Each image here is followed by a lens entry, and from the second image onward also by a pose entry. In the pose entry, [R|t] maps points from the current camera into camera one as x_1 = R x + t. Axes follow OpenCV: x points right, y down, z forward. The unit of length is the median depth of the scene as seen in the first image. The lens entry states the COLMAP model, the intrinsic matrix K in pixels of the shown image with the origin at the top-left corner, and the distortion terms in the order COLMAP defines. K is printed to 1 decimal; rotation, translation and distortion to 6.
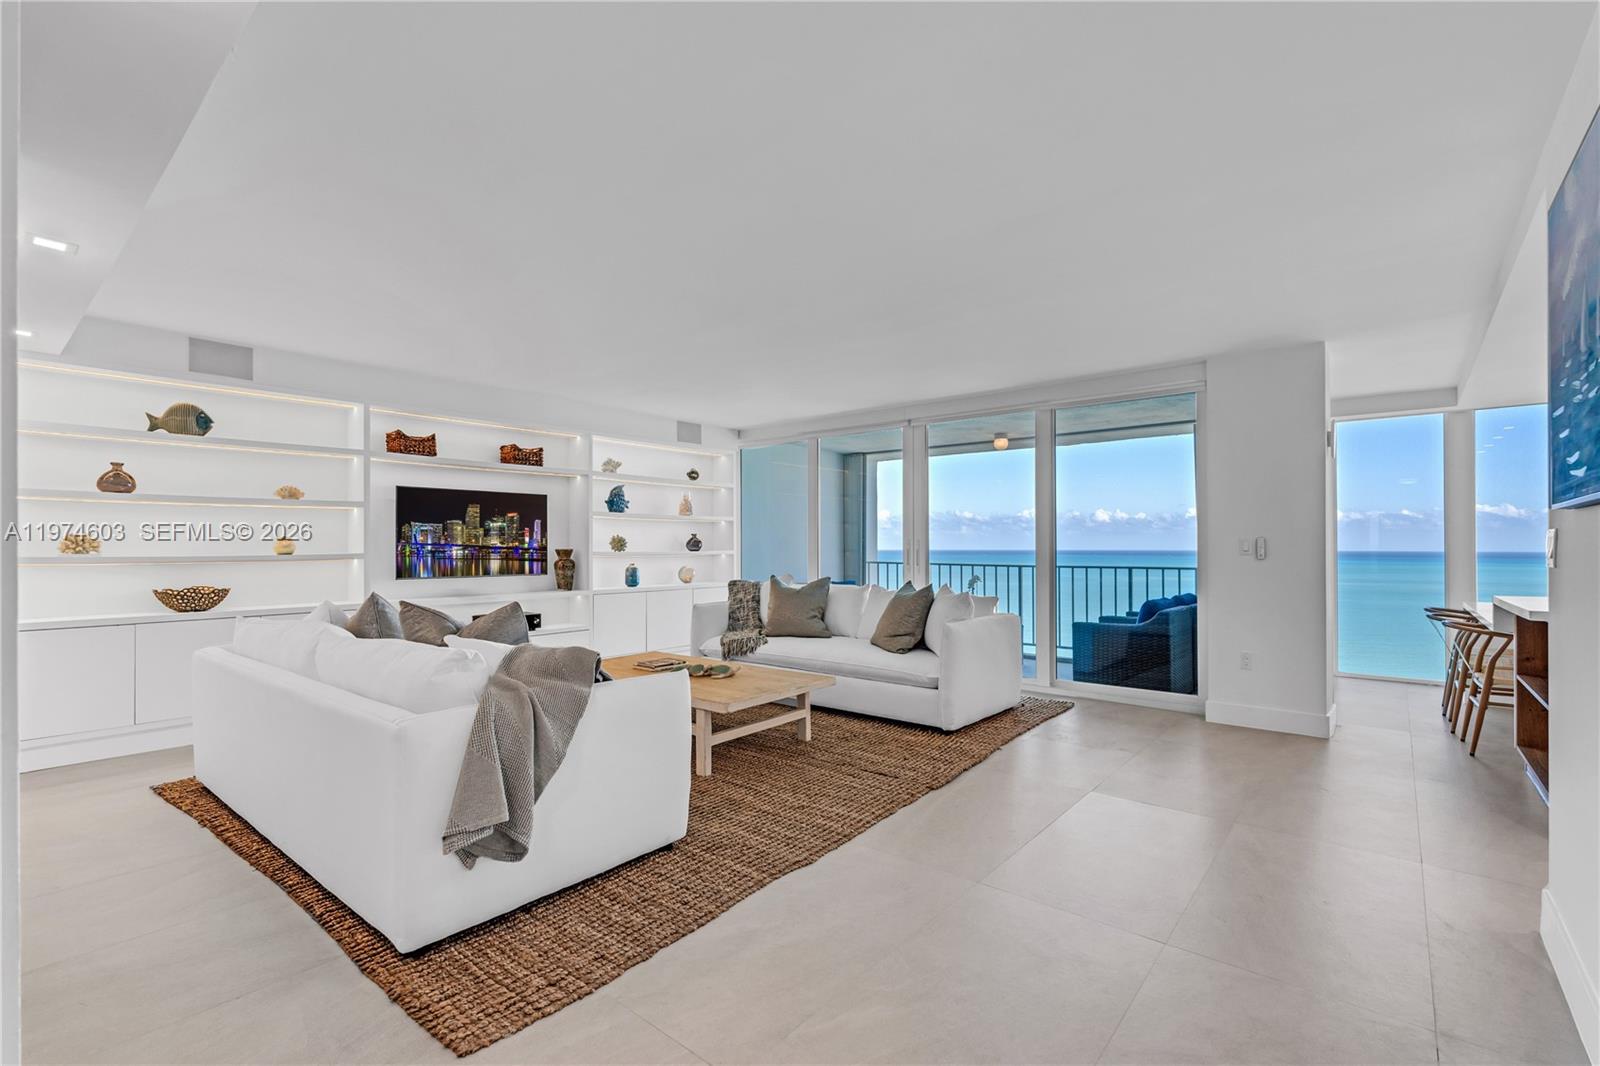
lens RADIAL K [[714.5, 0, 807.3], [0, 714.5, 531.0], [0, 0, 1]] dist [-0.005209, 0.000242]
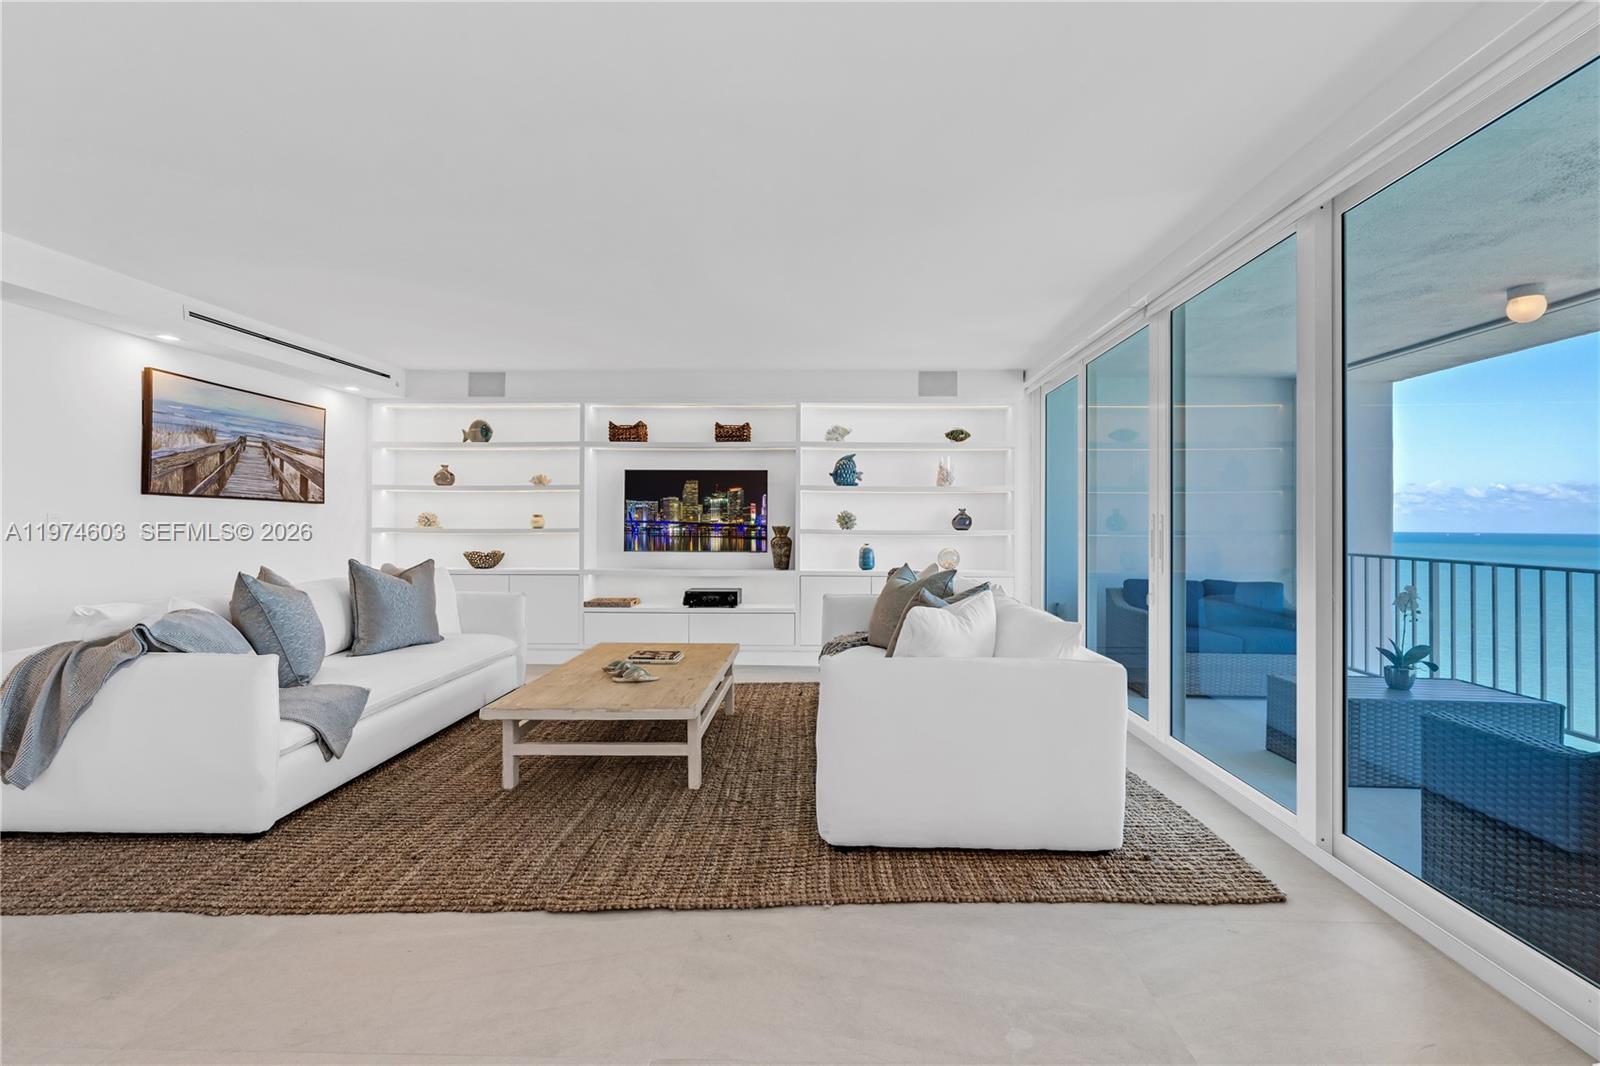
lens RADIAL K [[714.5, 0, 822.7], [0, 714.5, 532.1], [0, 0, 1]] dist [-0.005209, 0.000242]
pose [[0.626307, 0.013325, -0.779463, 0.473847], [0.011954, 0.999572, 0.026693, 0.008877], [0.779485, -0.026036, 0.625880, 0.469978]]
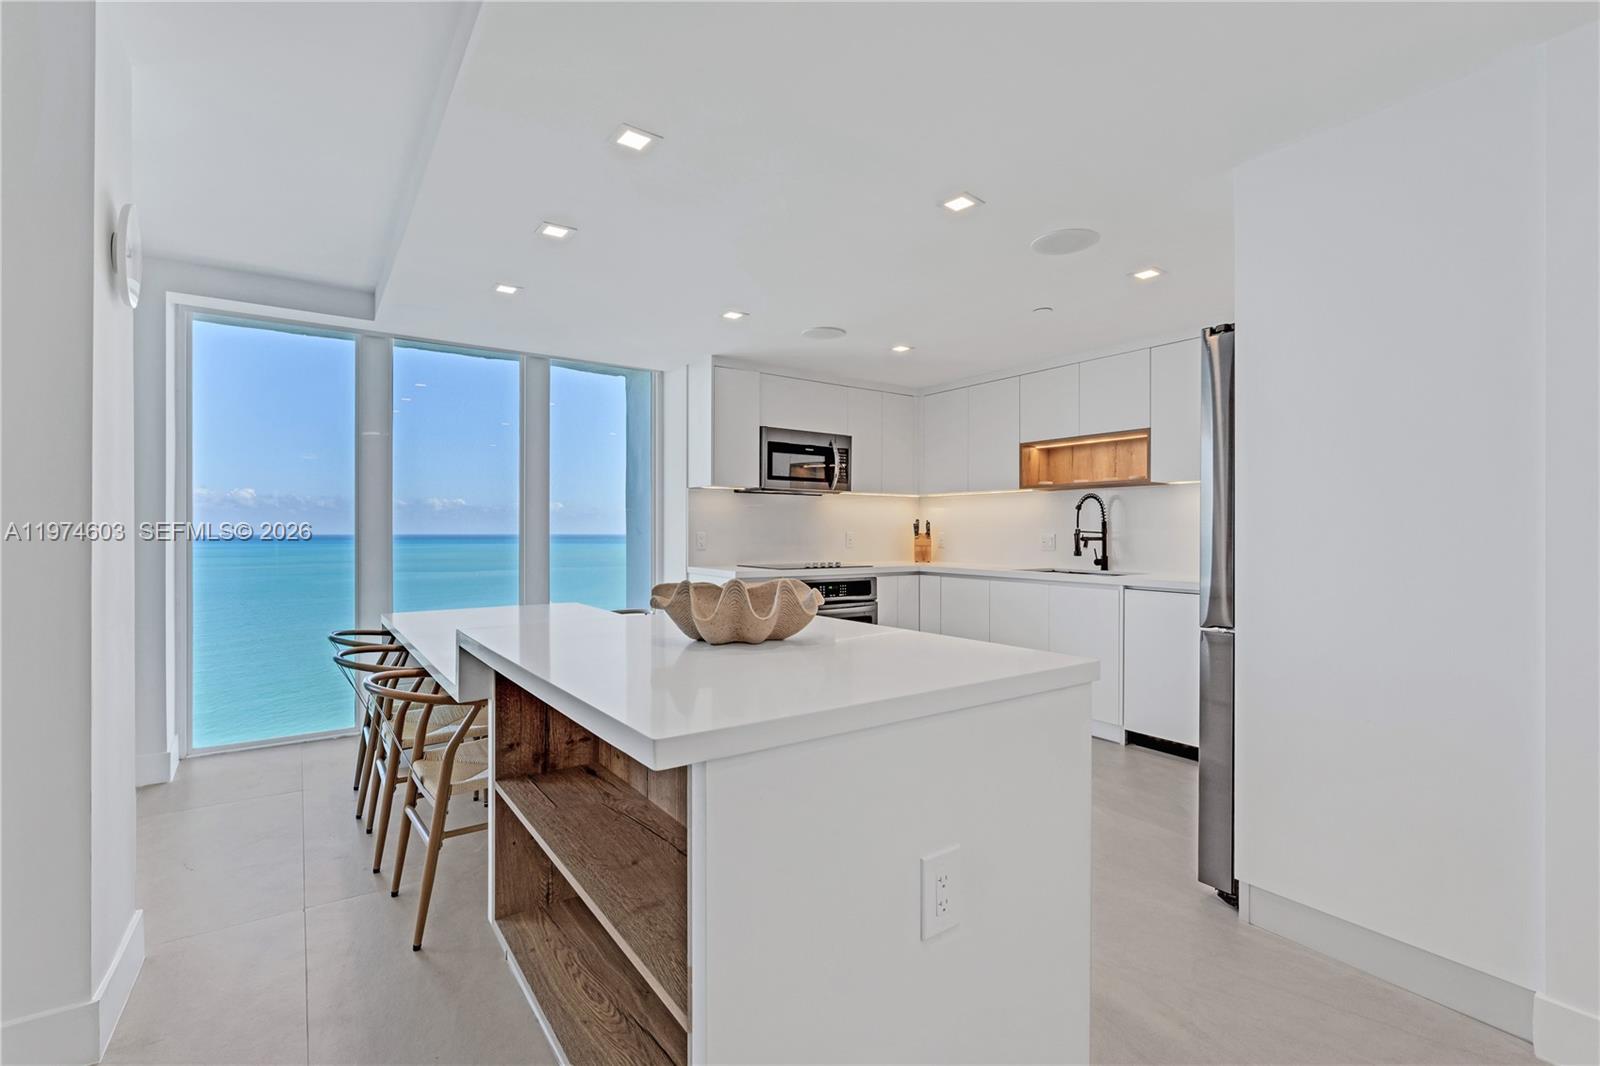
lens RADIAL K [[714.5, 0, 787.6], [0, 714.5, 539.0], [0, 0, 1]] dist [-0.005209, 0.000242]
pose [[0.273786, -0.011817, 0.961718, 0.360156], [-0.020008, 0.999638, 0.017979, 0.008382], [-0.961582, -0.024164, 0.273451, 0.423255]]
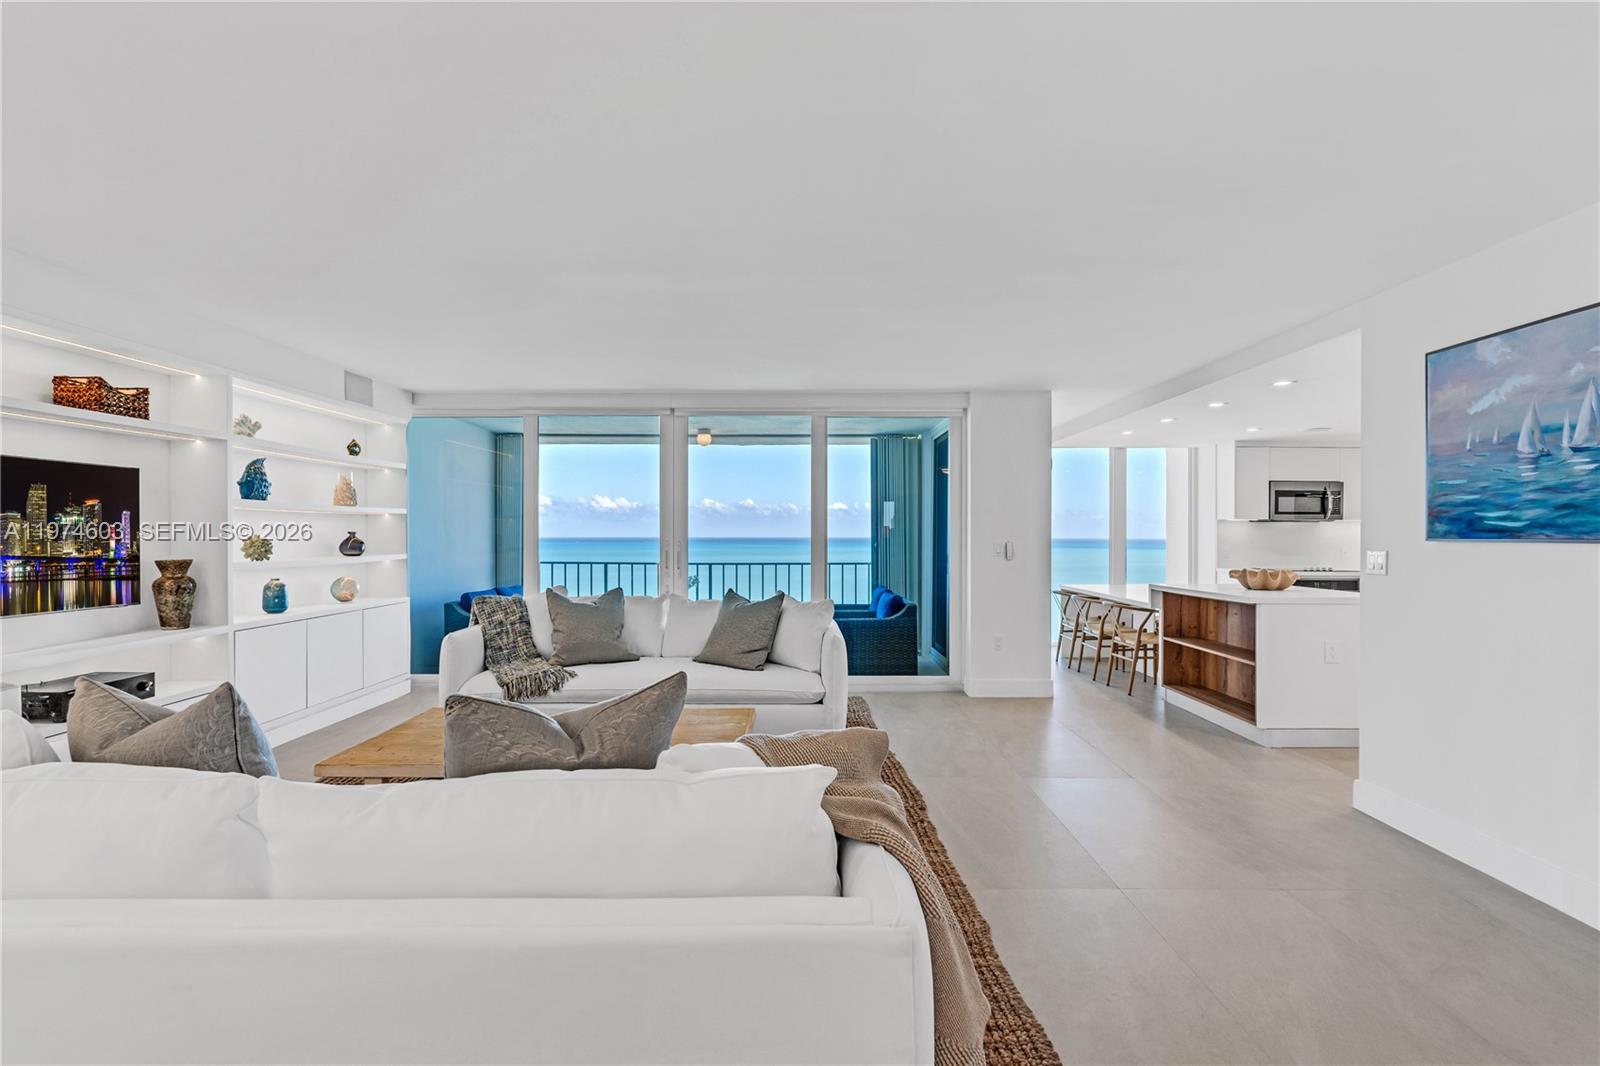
lens RADIAL K [[714.5, 0, 792.7], [0, 714.5, 534.8], [0, 0, 1]] dist [-0.005209, 0.000242]
pose [[0.780916, 0.000648, 0.624635, -0.335708], [-0.015714, 0.999703, 0.018610, -0.016416], [-0.624438, -0.024348, 0.780695, 0.210544]]
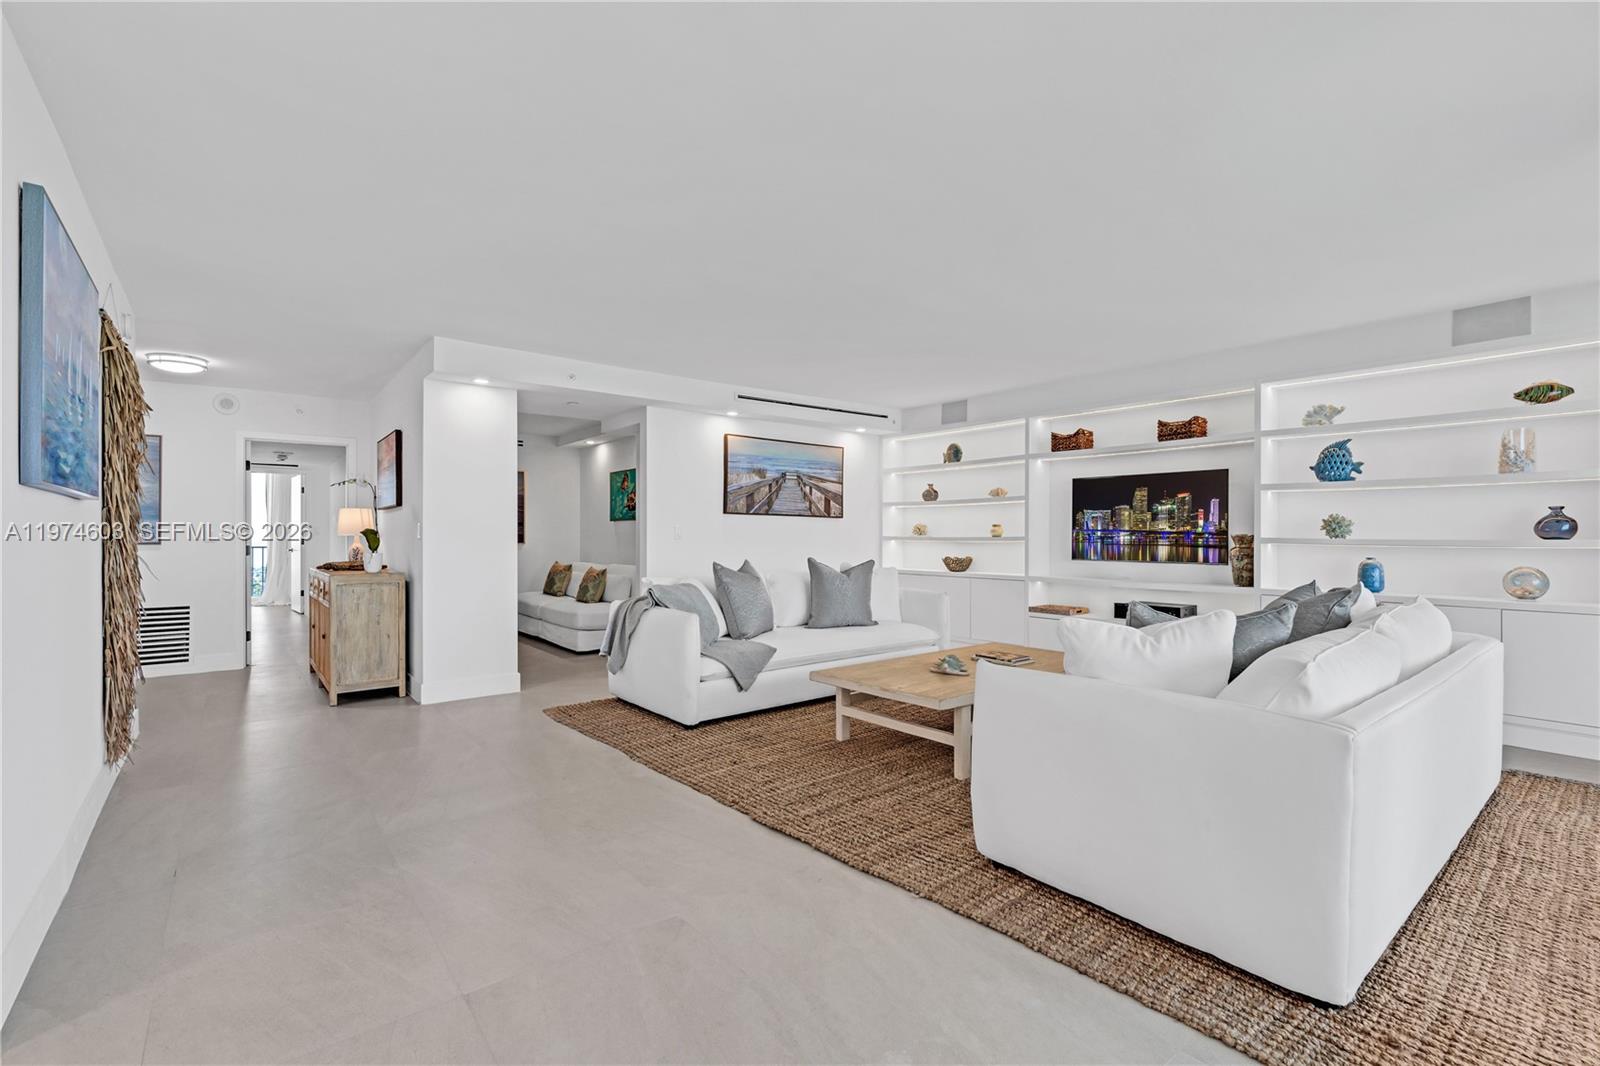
lens RADIAL K [[714.5, 0, 805.3], [0, 714.5, 531.9], [0, 0, 1]] dist [-0.005209, 0.000242]
pose [[-0.197886, -0.002814, -0.980221, 0.576209], [0.018940, 0.999798, -0.006694, 0.019893], [0.980042, -0.019890, -0.197793, 0.721682]]
